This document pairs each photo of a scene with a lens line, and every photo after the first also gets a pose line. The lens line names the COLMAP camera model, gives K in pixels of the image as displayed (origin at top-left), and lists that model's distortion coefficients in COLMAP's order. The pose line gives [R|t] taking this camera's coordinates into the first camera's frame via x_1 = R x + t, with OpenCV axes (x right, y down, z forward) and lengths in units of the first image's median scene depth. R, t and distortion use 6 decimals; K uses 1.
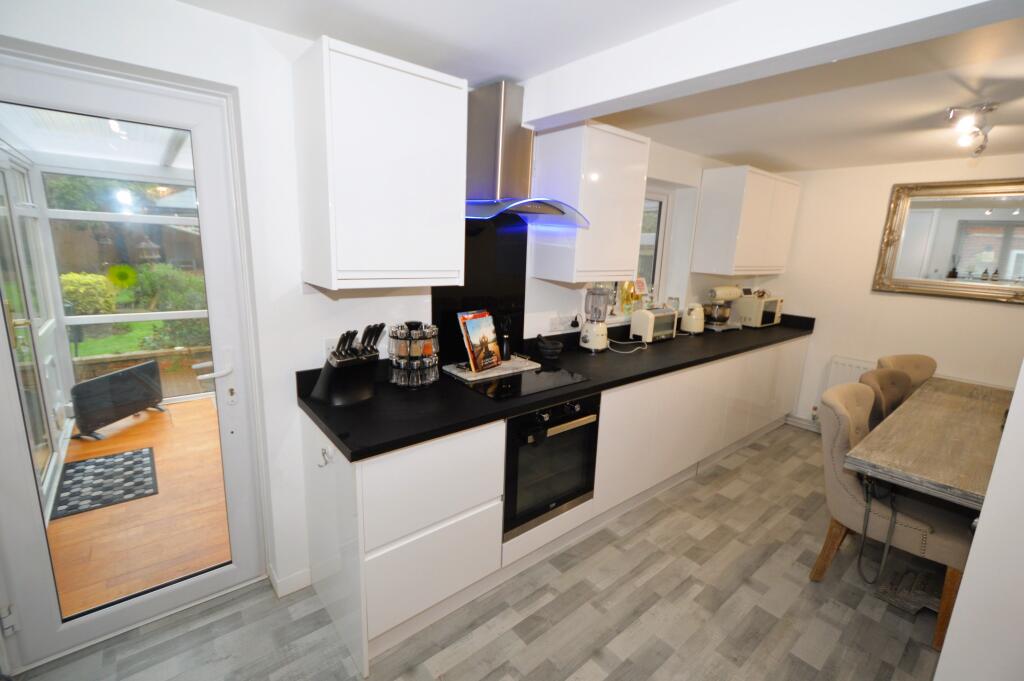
lens RADIAL K [[450.2, 0, 513.6], [0, 450.2, 339.6], [0, 0, 1]] dist [0.001605, -0.001223]
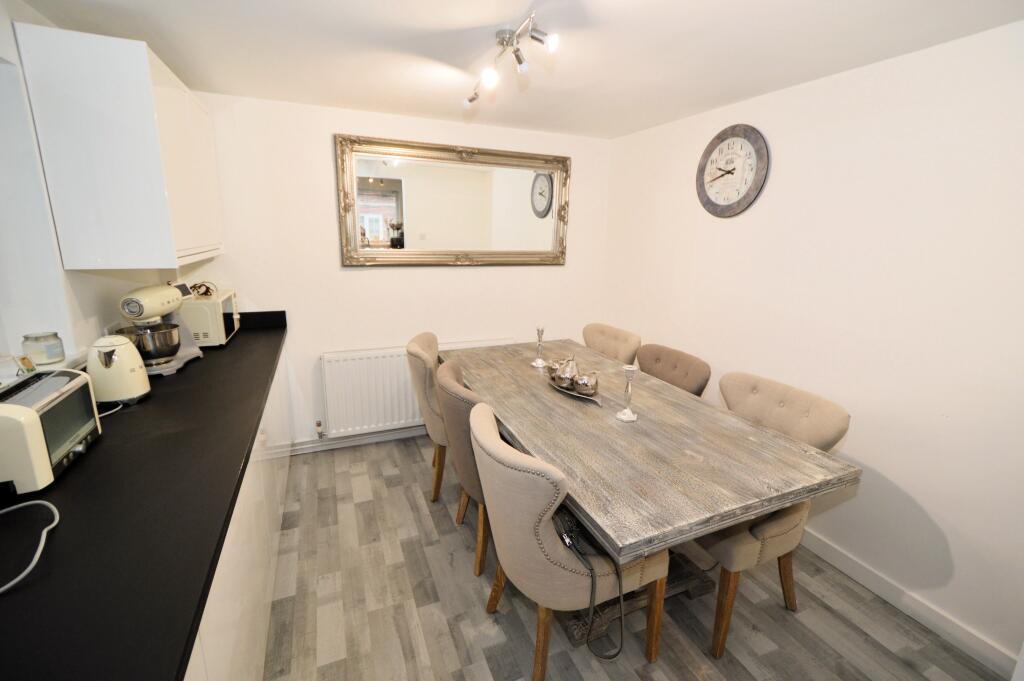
lens RADIAL K [[450.2, 0, 512.4], [0, 450.2, 334.2], [0, 0, 1]] dist [0.001605, -0.001223]
pose [[0.290024, -0.248673, 0.924147, 0.091448], [0.195423, 0.960693, 0.197177, -0.087057], [-0.936854, 0.123413, 0.327220, 0.433307]]
